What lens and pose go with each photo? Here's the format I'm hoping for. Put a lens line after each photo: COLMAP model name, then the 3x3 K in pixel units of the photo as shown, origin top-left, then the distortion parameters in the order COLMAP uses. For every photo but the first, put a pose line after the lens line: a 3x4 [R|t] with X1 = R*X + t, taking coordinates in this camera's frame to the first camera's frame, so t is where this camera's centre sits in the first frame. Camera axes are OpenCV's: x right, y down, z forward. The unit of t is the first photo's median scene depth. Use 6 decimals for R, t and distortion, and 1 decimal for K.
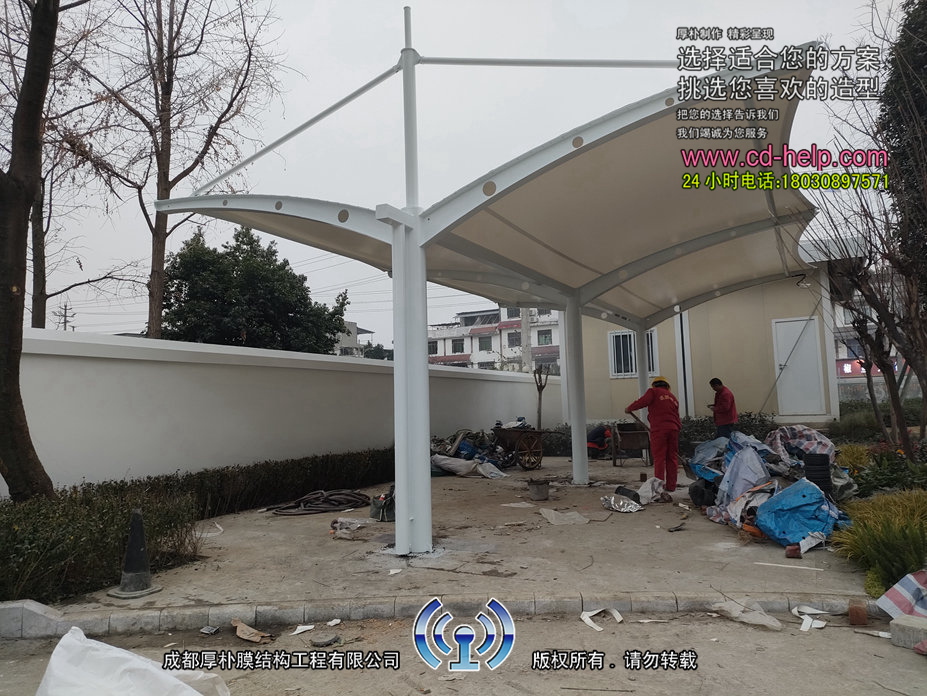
lens RADIAL K [[675.3, 0, 463.5], [0, 675.3, 348.0], [0, 0, 1]] dist [0.061217, -0.054515]
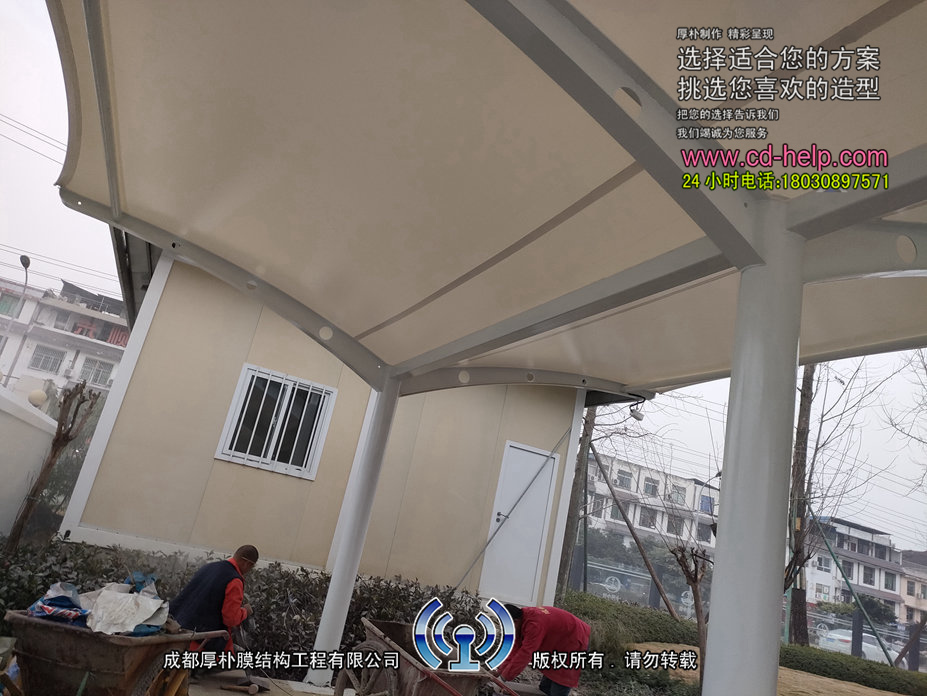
lens RADIAL K [[675.3, 0, 463.5], [0, 675.3, 348.0], [0, 0, 1]] dist [0.061217, -0.054515]
pose [[0.592022, 0.369219, 0.716371, -0.057200], [-0.290864, 0.926861, -0.237331, 0.042474], [-0.751604, -0.067861, 0.656115, 0.654514]]
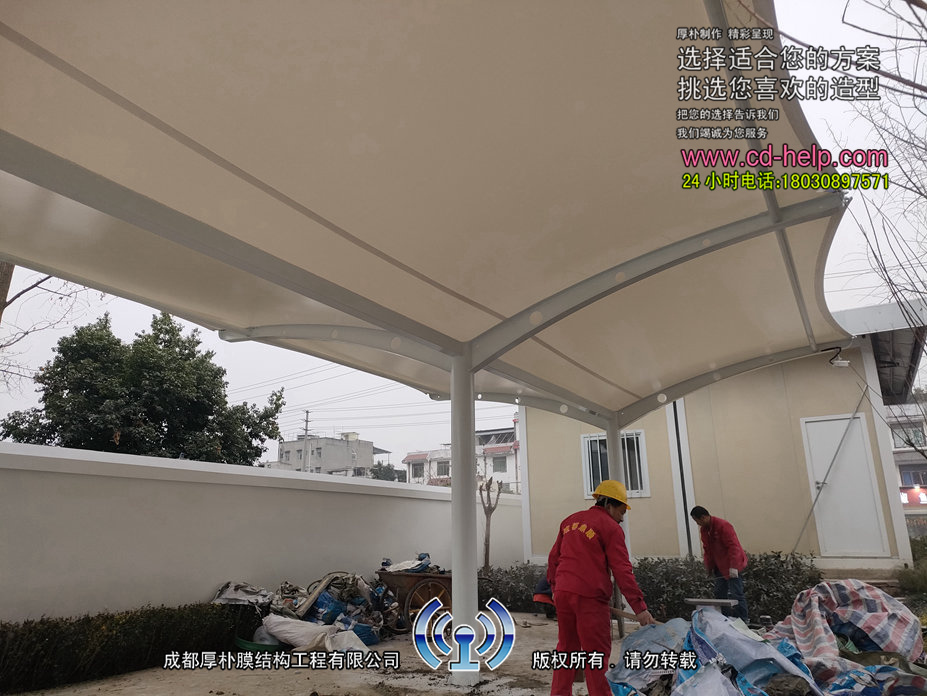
lens RADIAL K [[675.3, 0, 463.5], [0, 675.3, 348.0], [0, 0, 1]] dist [0.061217, -0.054515]
pose [[0.998890, 0.003169, -0.047003, 0.137458], [-0.011562, 0.983713, -0.179373, 0.020364], [0.045669, 0.179717, 0.982658, 0.274606]]
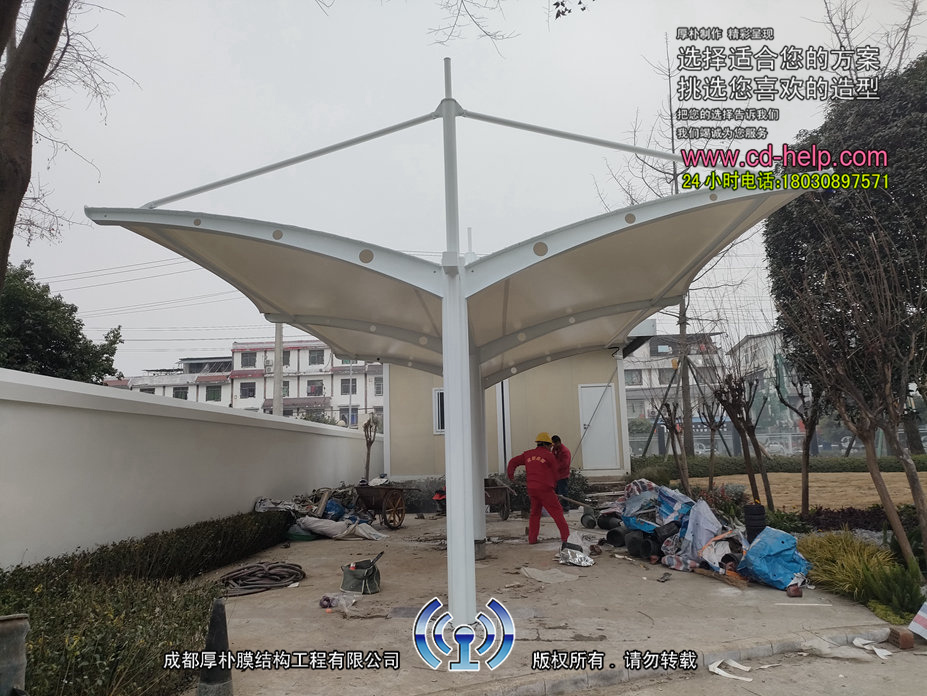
lens RADIAL K [[675.3, 0, 463.5], [0, 675.3, 348.0], [0, 0, 1]] dist [0.061217, -0.054515]
pose [[0.912578, 0.066769, 0.403414, -0.189382], [-0.034759, 0.995674, -0.086164, 0.002161], [-0.407422, 0.064609, 0.910952, 0.051373]]
